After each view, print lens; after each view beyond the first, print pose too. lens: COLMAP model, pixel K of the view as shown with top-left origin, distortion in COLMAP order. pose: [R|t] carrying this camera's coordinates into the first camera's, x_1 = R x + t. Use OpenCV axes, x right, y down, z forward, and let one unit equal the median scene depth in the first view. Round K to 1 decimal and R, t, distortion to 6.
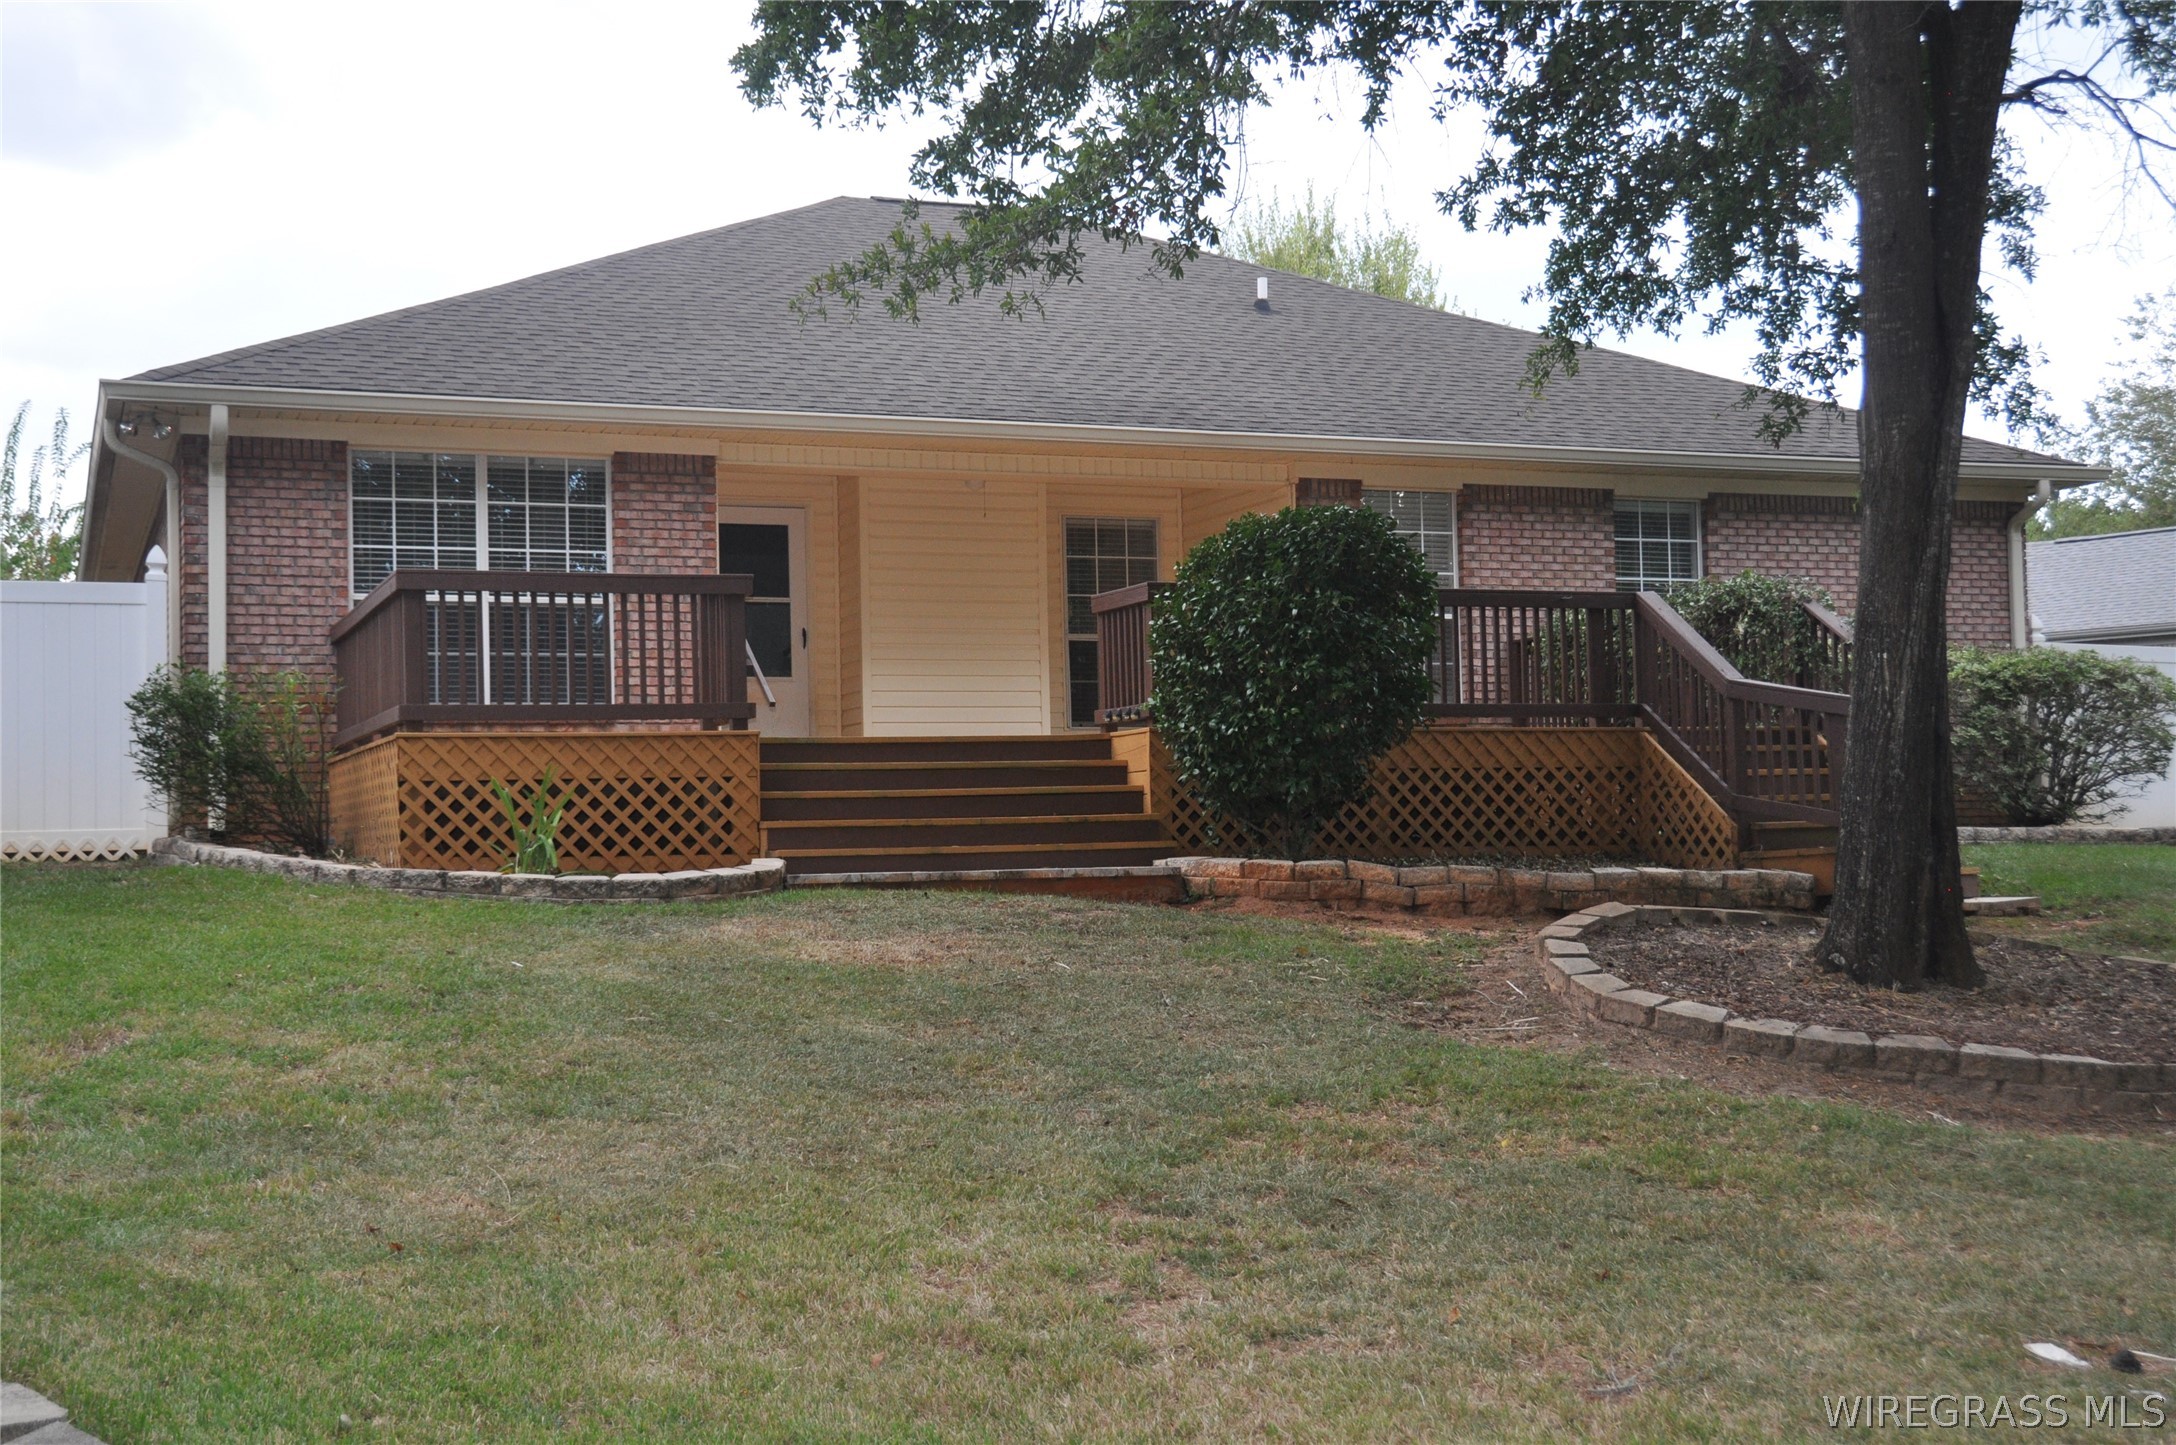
lens RADIAL K [[2566.9, 0, 1083.6], [0, 2566.9, 723.2], [0, 0, 1]] dist [0.087238, 0.000000]
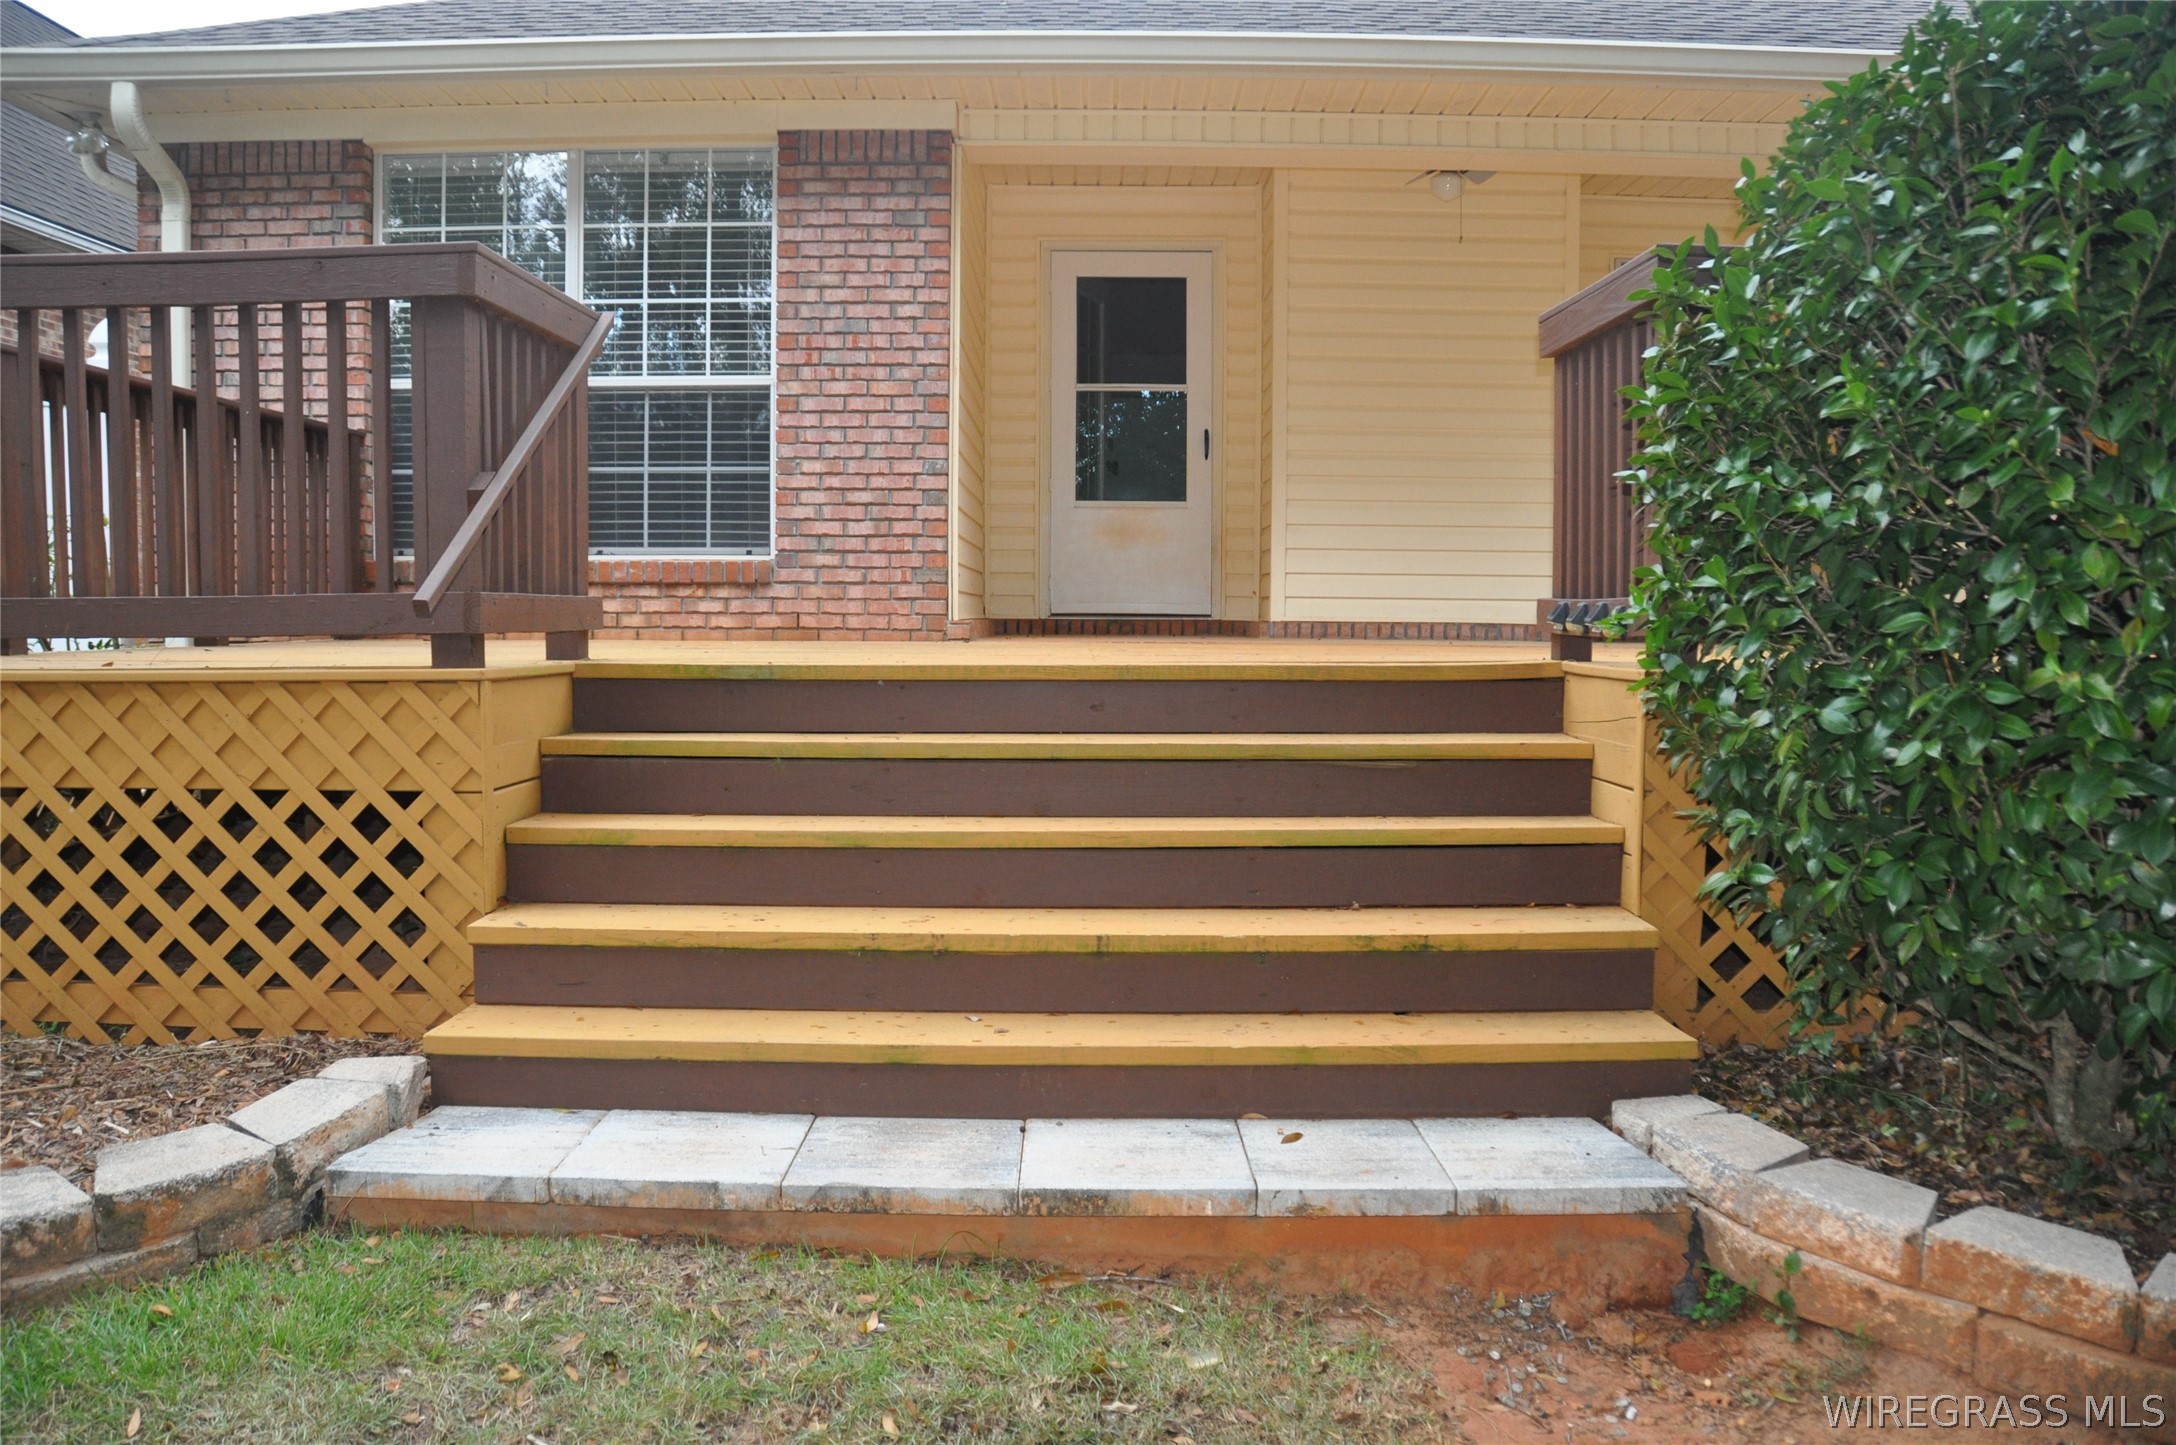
lens RADIAL K [[1682.5, 0, 1070.3], [0, 1682.5, 730.3], [0, 0, 1]] dist [-0.132485, 0.076534]
pose [[0.925040, 0.053771, -0.376046, 0.032475], [-0.006842, 0.992129, 0.125035, -0.015030], [0.379809, -0.113089, 0.918126, 0.650824]]
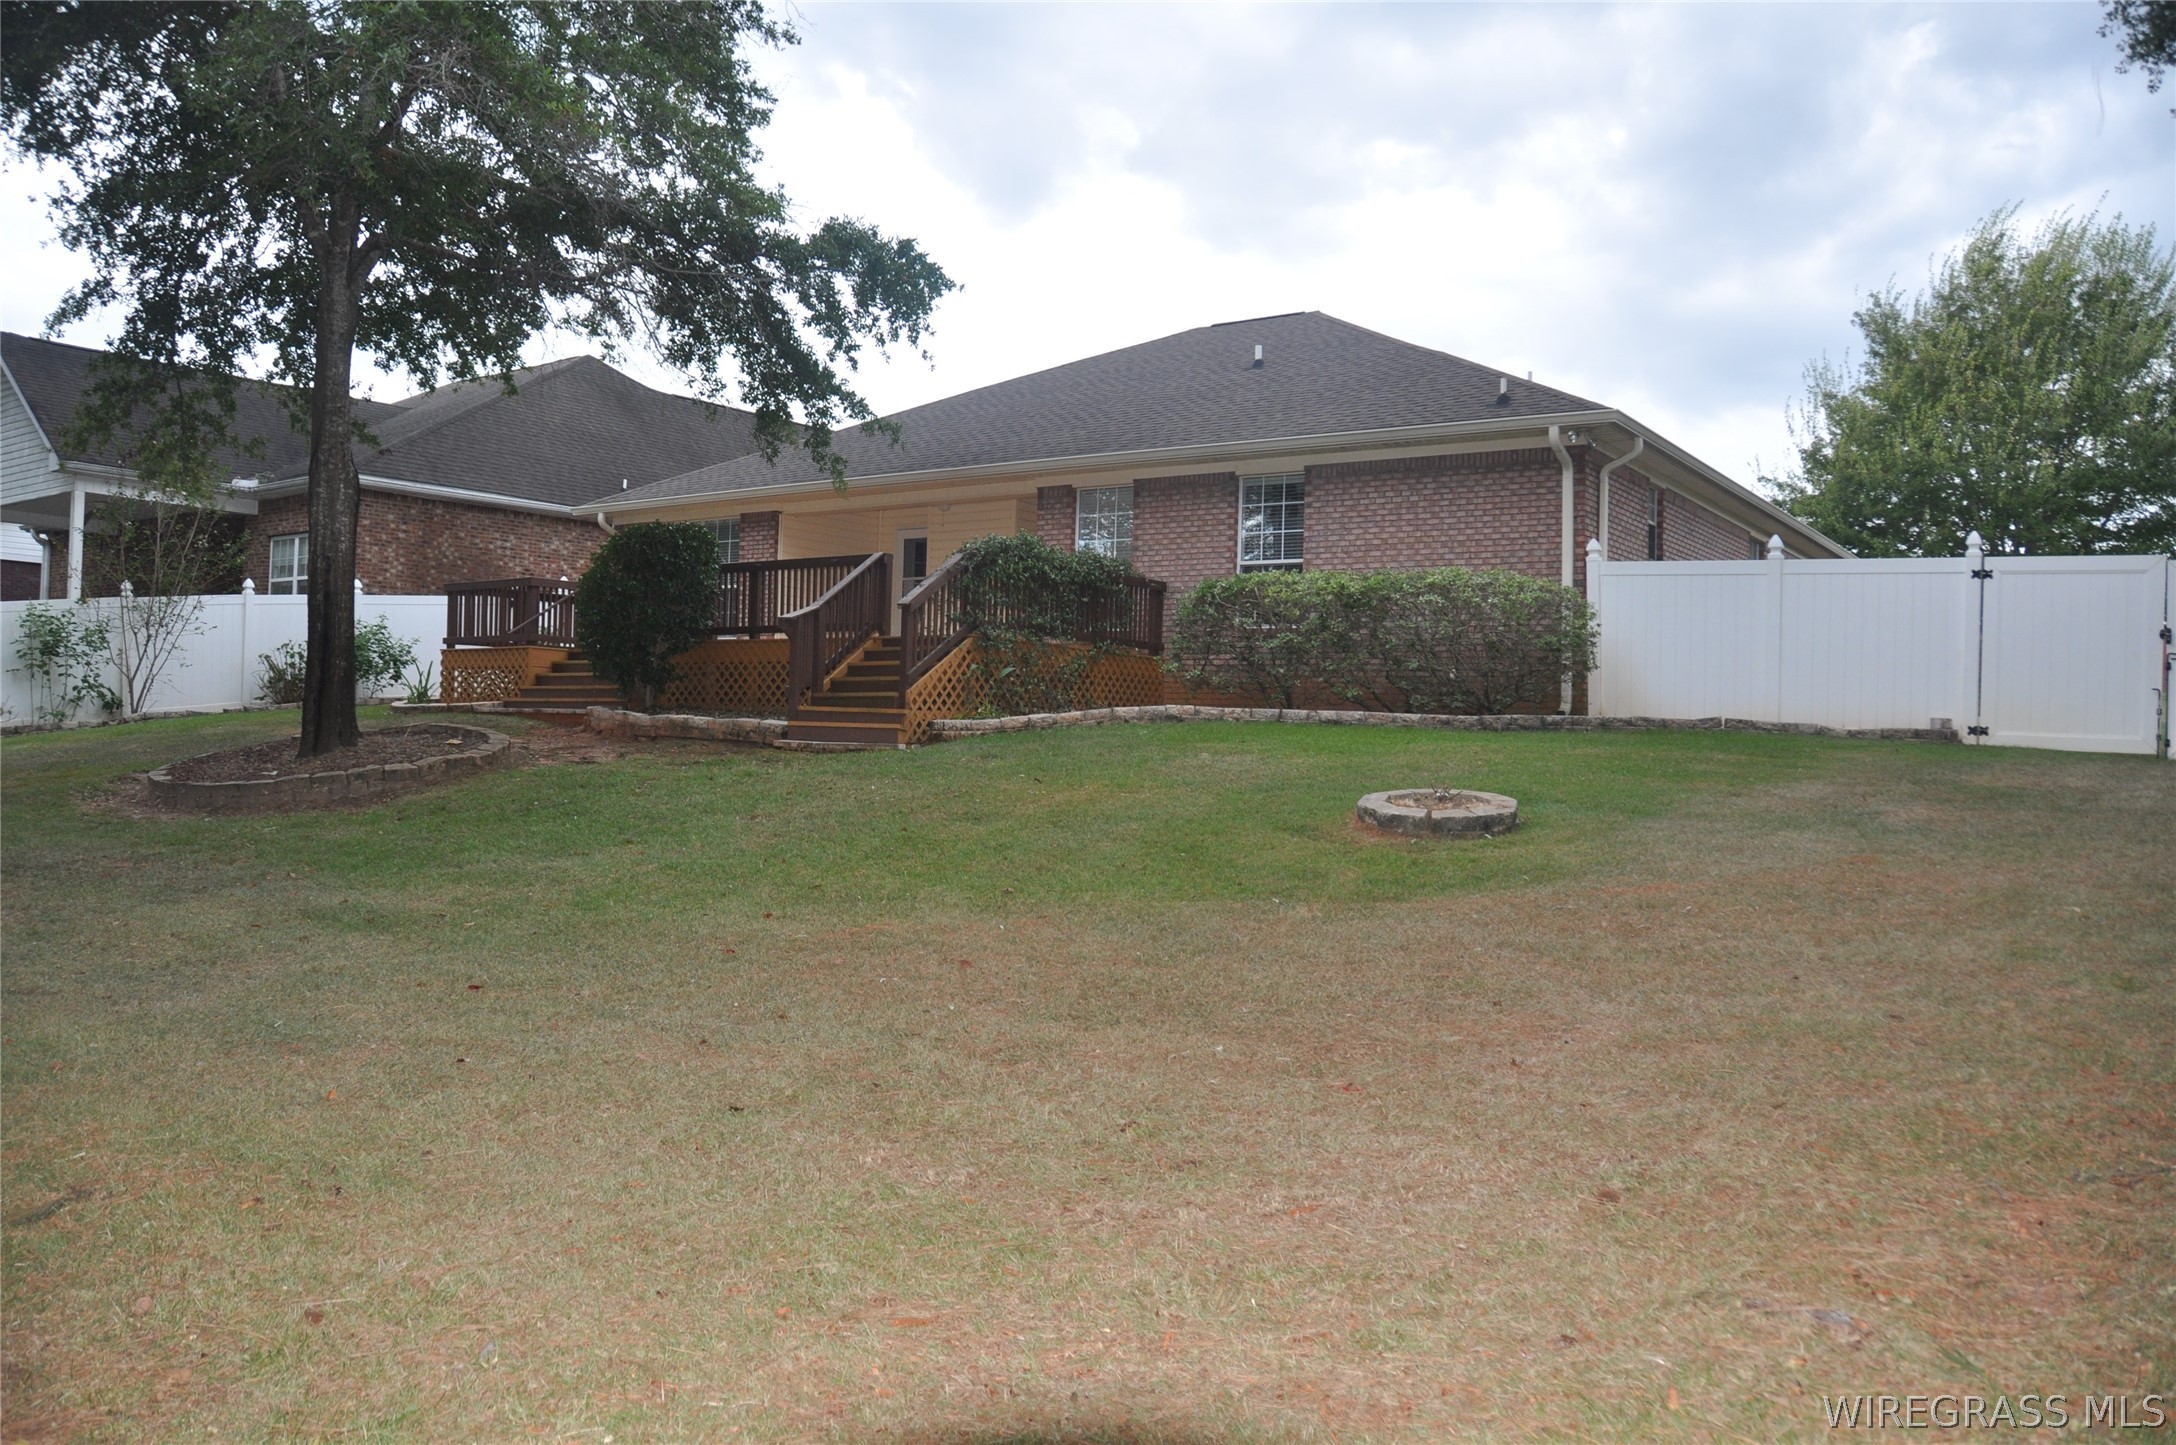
lens RADIAL K [[1682.5, 0, 1070.2], [0, 1682.5, 727.4], [0, 0, 1]] dist [-0.132485, 0.076534]
pose [[0.545782, 0.026160, -0.837519, 1.081614], [0.004552, 0.999405, 0.034183, 0.021401], [0.837915, -0.022469, 0.545338, 0.481037]]
